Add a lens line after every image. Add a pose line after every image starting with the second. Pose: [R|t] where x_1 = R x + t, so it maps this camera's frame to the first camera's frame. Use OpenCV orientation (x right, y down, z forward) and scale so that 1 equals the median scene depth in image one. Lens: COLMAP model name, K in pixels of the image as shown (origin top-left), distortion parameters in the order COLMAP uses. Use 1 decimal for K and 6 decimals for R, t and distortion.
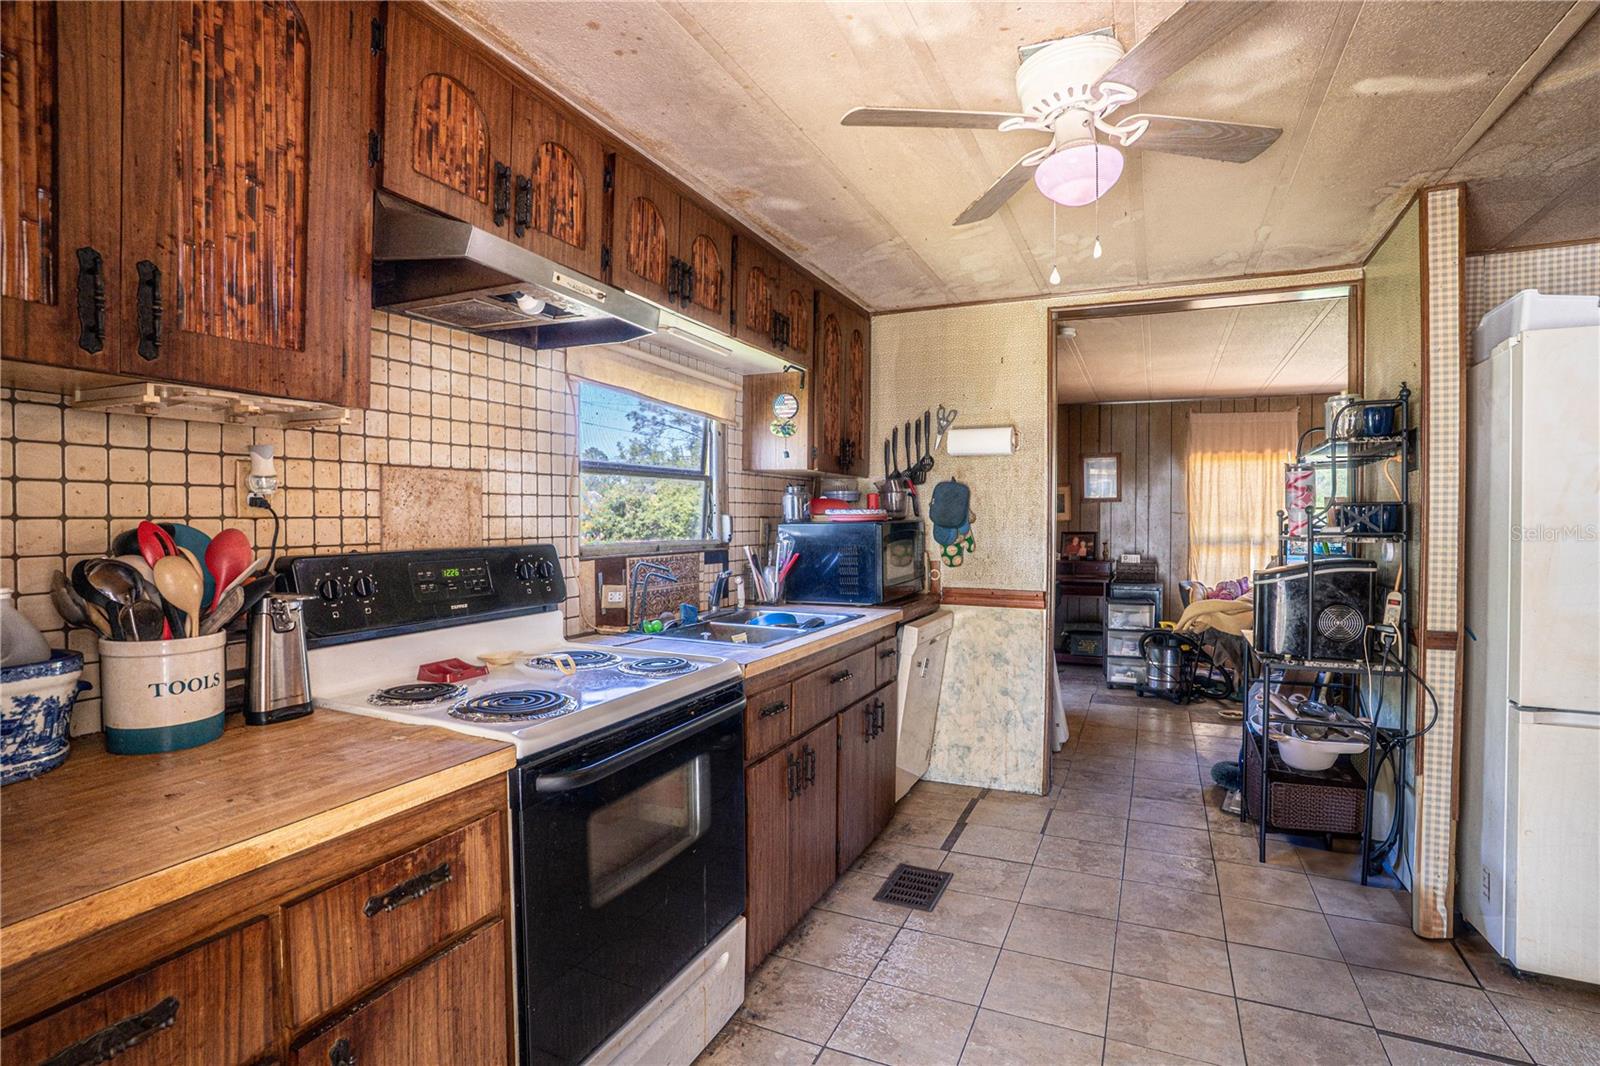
lens RADIAL K [[784.0, 0, 796.6], [0, 784.0, 535.0], [0, 0, 1]] dist [-0.070755, 0.026548]
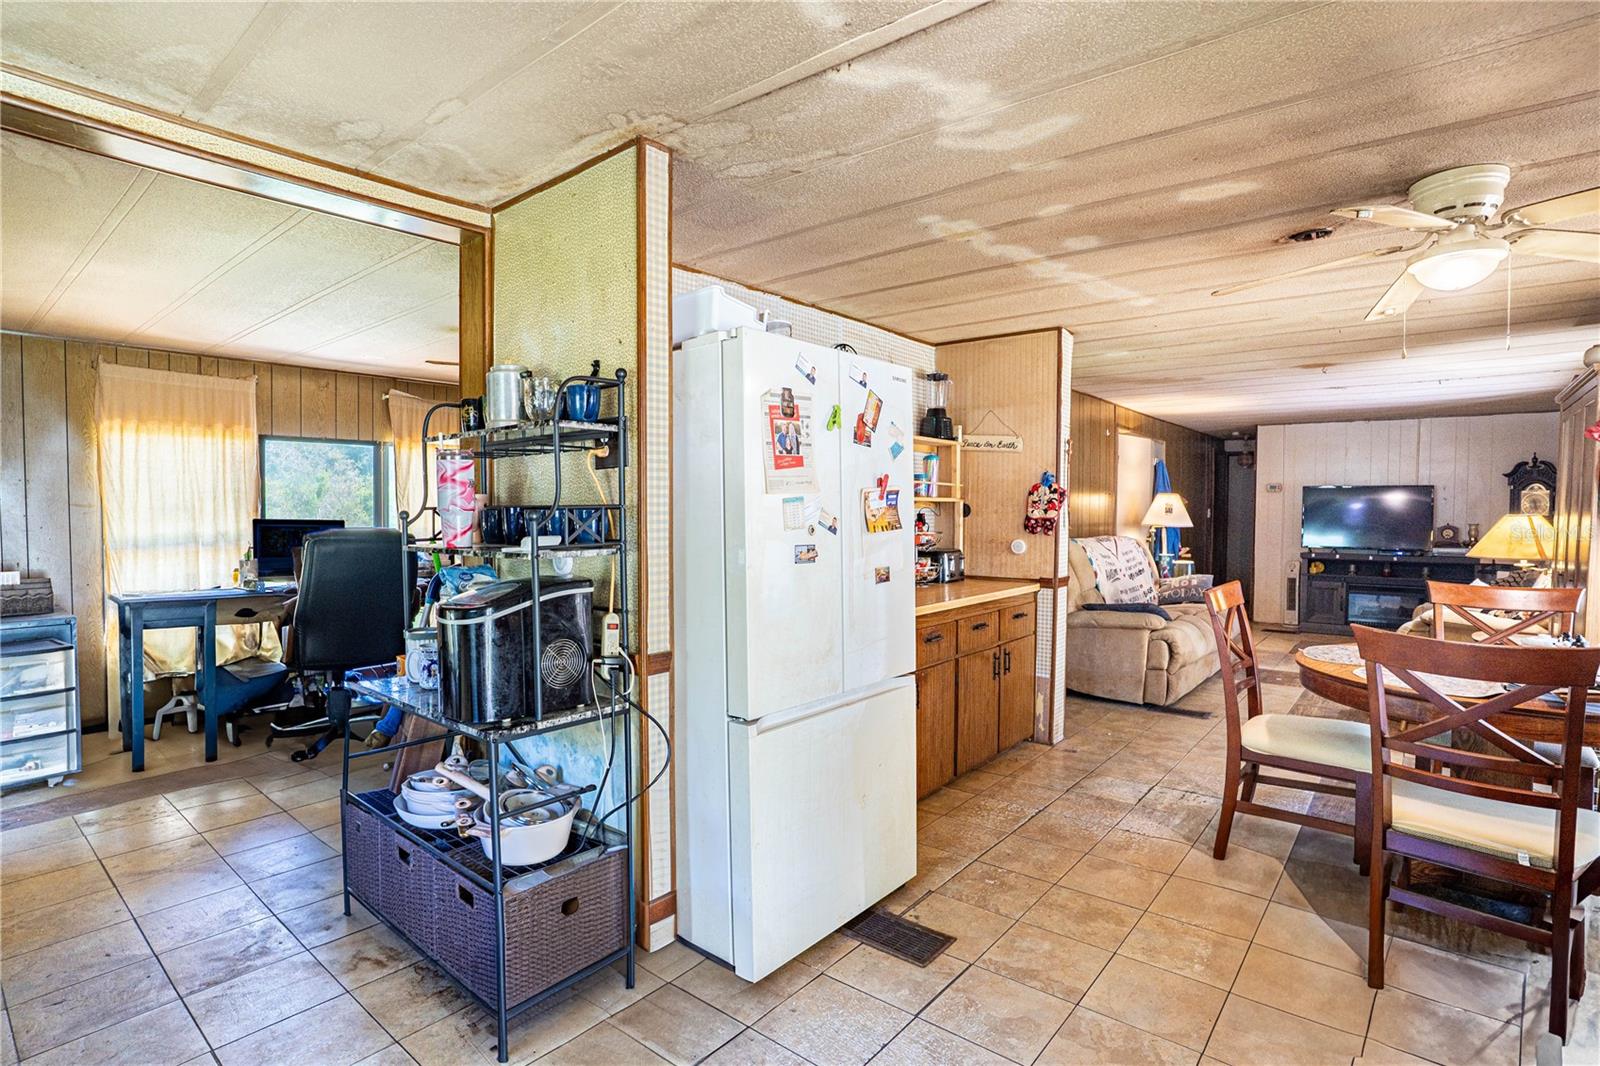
lens RADIAL K [[784.0, 0, 800.0], [0, 784.0, 532.2], [0, 0, 1]] dist [-0.070755, 0.026548]
pose [[0.251767, -0.036824, 0.967087, 0.020893], [0.020069, 0.999260, 0.032824, -0.039875], [-0.967580, 0.011145, 0.252320, 0.616612]]
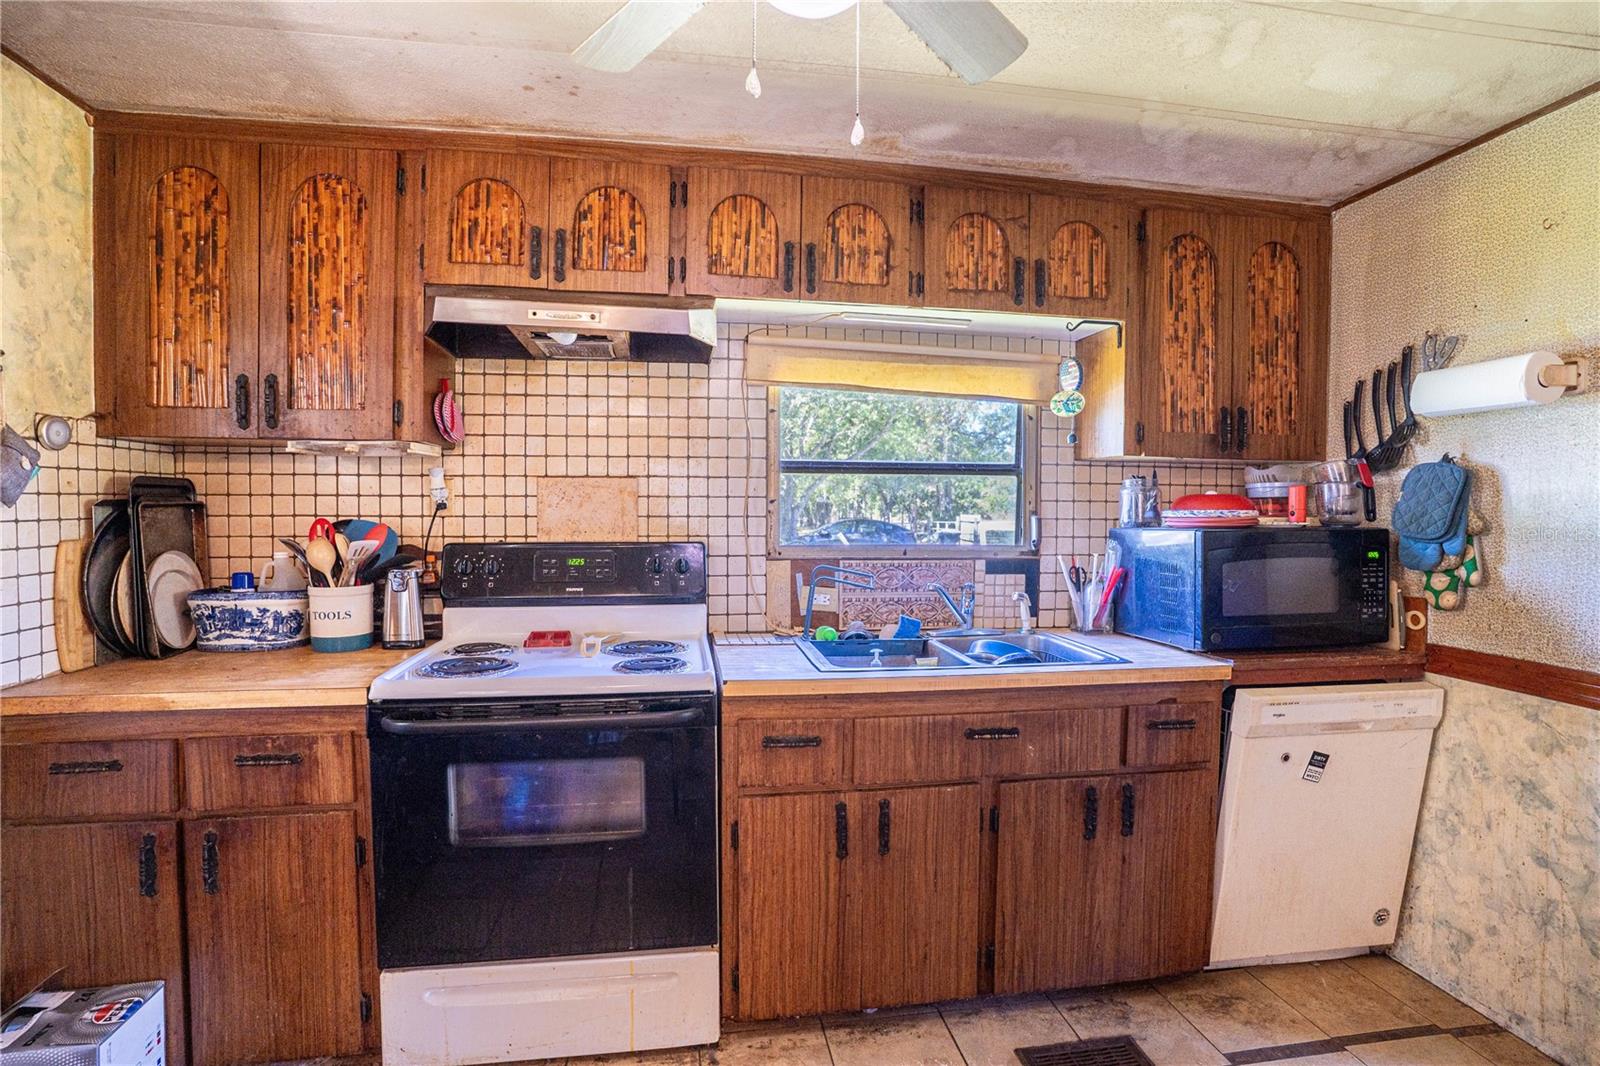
lens RADIAL K [[784.0, 0, 792.1], [0, 784.0, 531.9], [0, 0, 1]] dist [-0.070755, 0.026548]
pose [[0.559304, 0.027348, -0.828511, 0.643776], [-0.025097, 0.999556, 0.016051, -0.022710], [0.828582, 0.011815, 0.559743, 0.485127]]
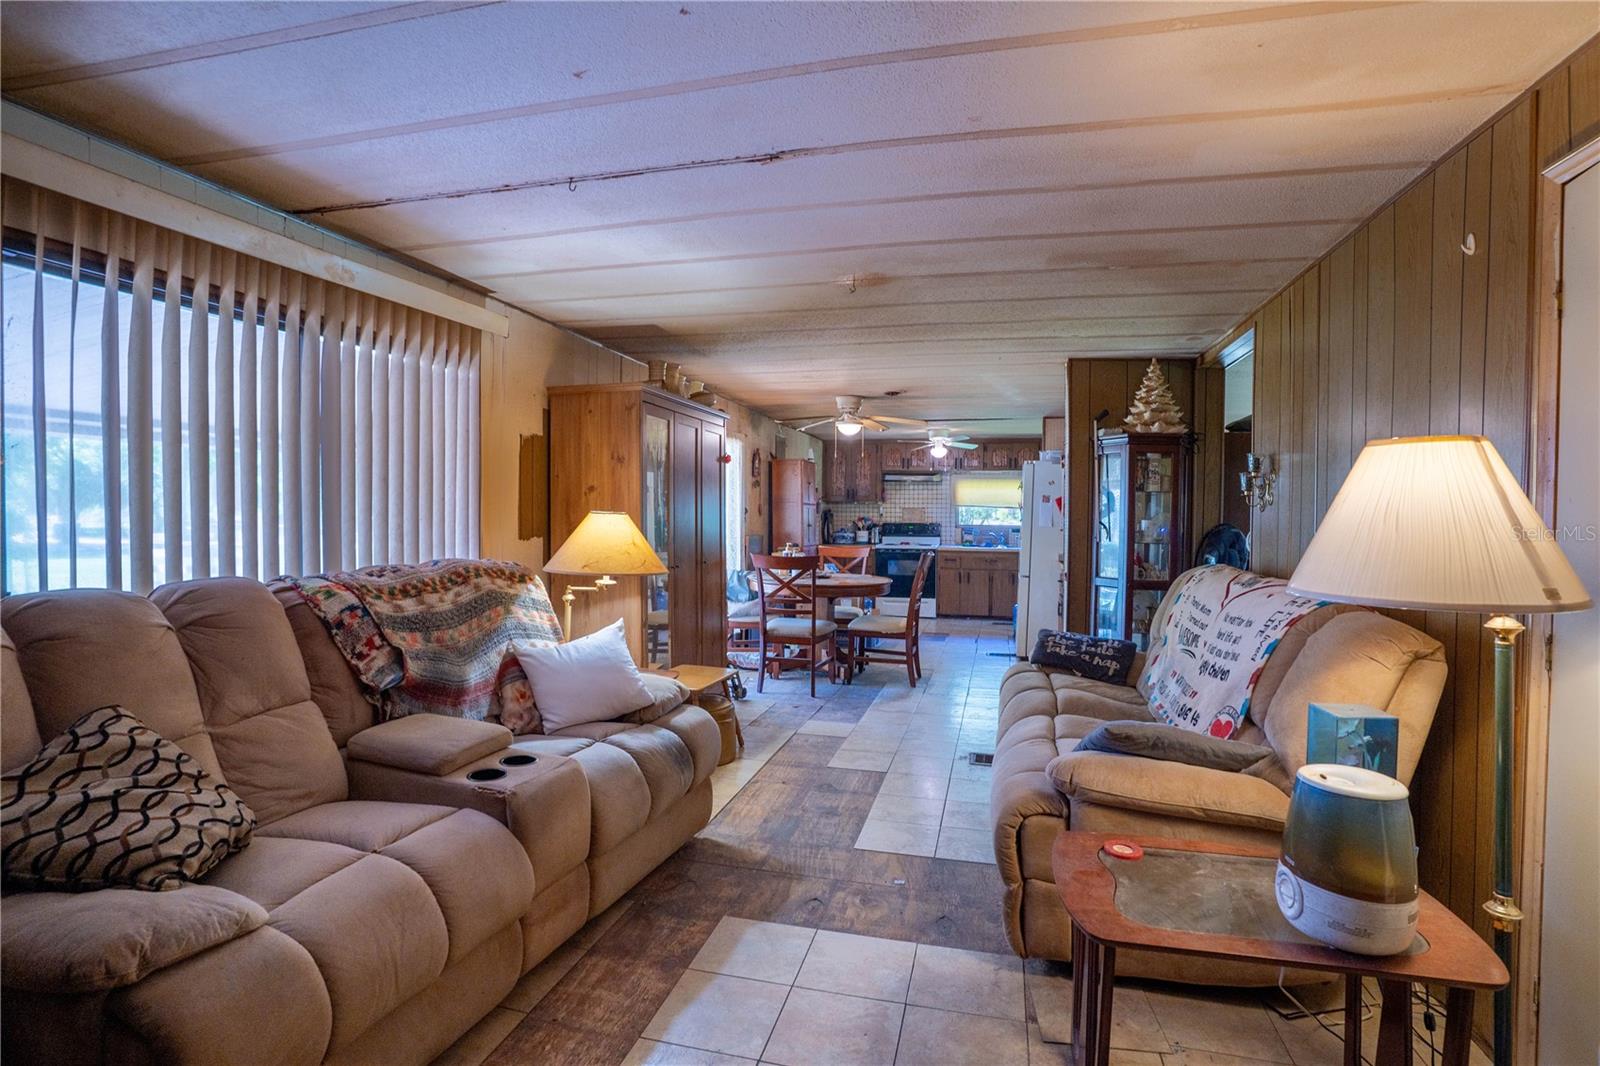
lens RADIAL K [[784.0, 0, 803.1], [0, 784.0, 530.0], [0, 0, 1]] dist [-0.070755, 0.026548]
pose [[0.189349, 0.018103, -0.981743, 4.062673], [-0.033820, 0.999357, 0.011905, 0.023319], [0.981327, 0.030948, 0.189839, -0.679582]]
